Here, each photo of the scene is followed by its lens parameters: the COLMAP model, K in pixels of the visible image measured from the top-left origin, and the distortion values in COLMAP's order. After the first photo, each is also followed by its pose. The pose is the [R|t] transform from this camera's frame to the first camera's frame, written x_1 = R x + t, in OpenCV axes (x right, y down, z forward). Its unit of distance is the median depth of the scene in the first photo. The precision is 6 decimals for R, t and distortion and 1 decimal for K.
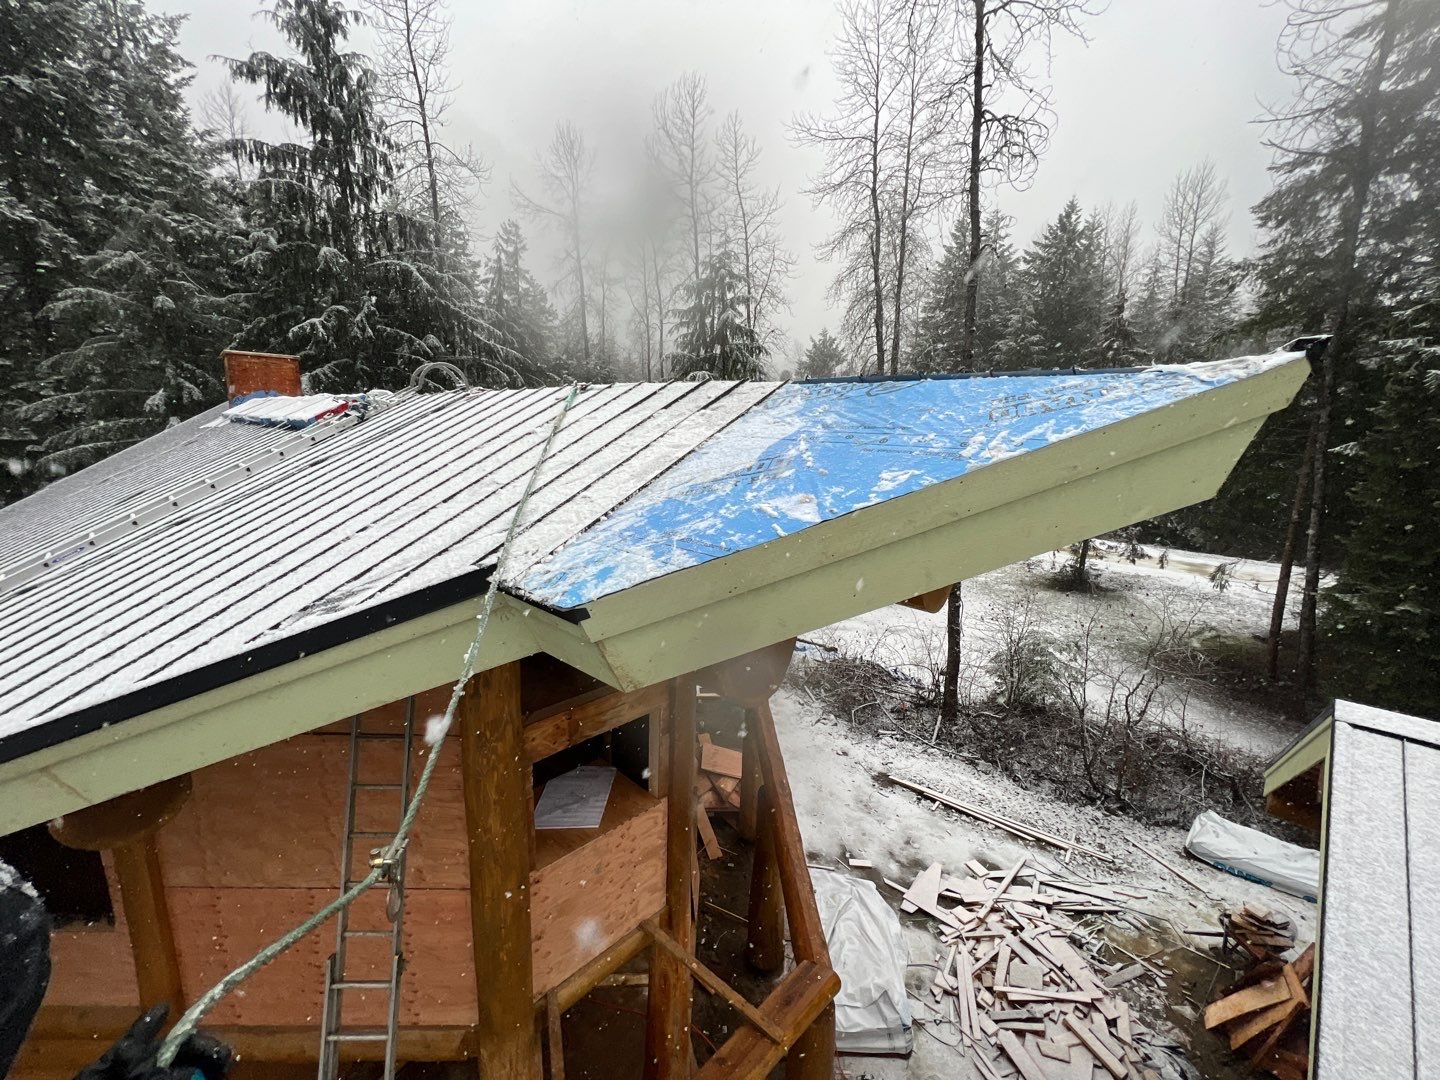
lens RADIAL K [[567.4, 0, 720.0], [0, 567.4, 540.0], [0, 0, 1]] dist [-0.000347, -0.000063]
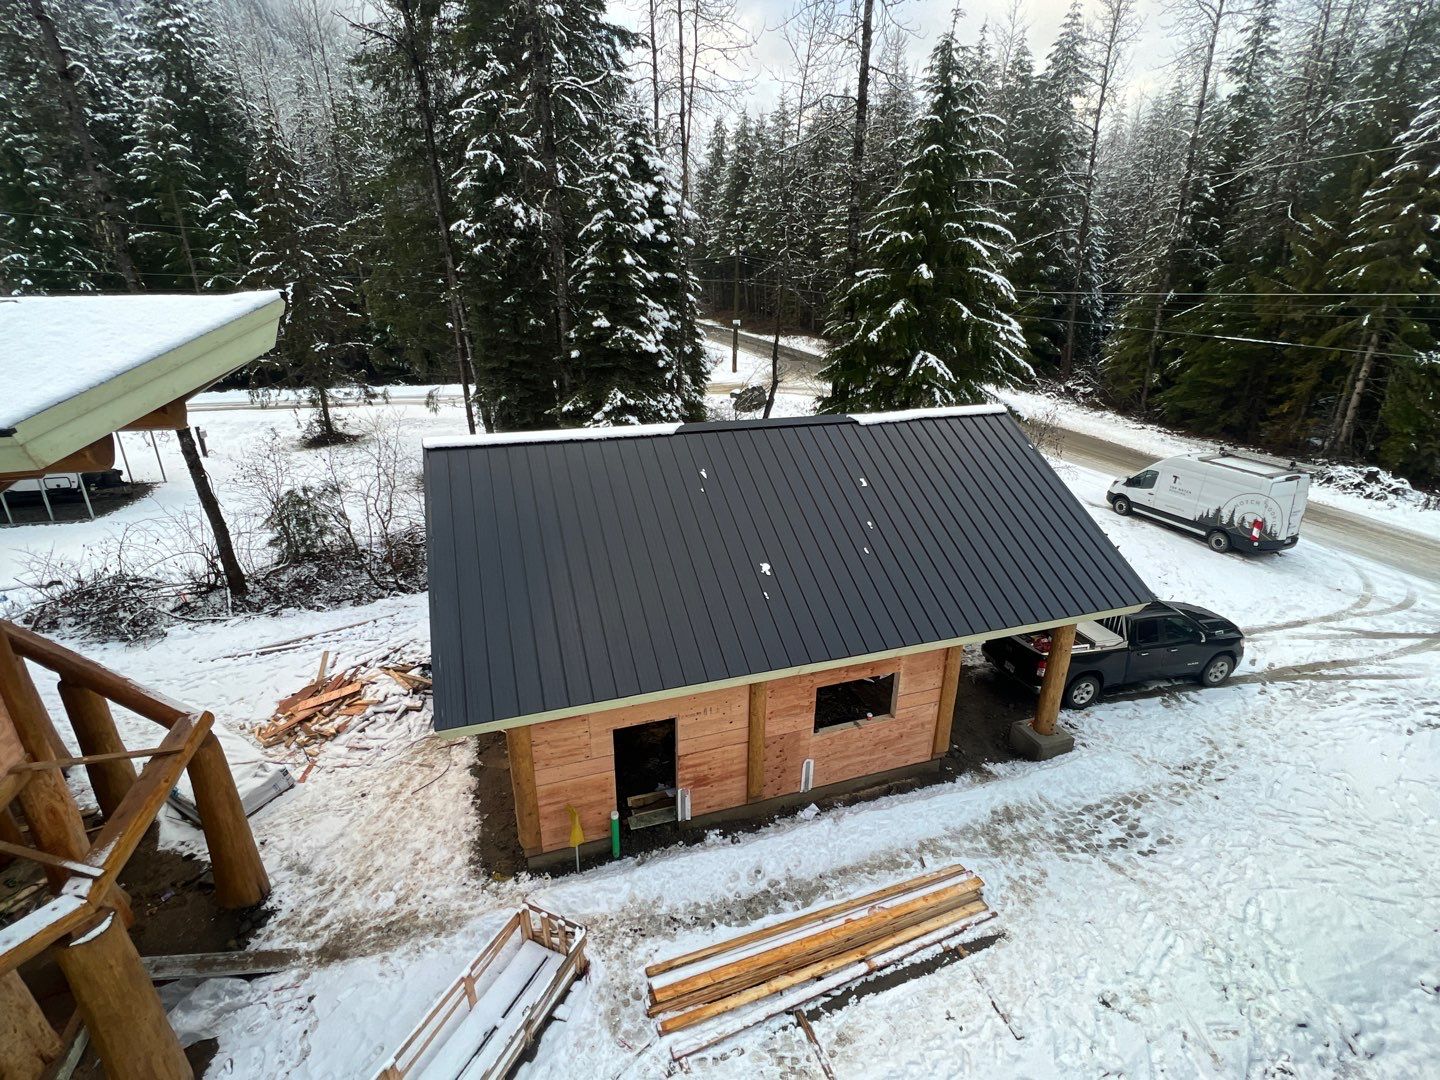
lens RADIAL K [[685.5, 0, 720.0], [0, 685.5, 540.0], [0, 0, 1]] dist [0.000512, 0.000214]
pose [[0.469449, -0.342034, 0.814021, -0.146044], [0.174860, 0.939677, 0.293990, 0.024857], [-0.865472, 0.004326, 0.500939, -0.325995]]
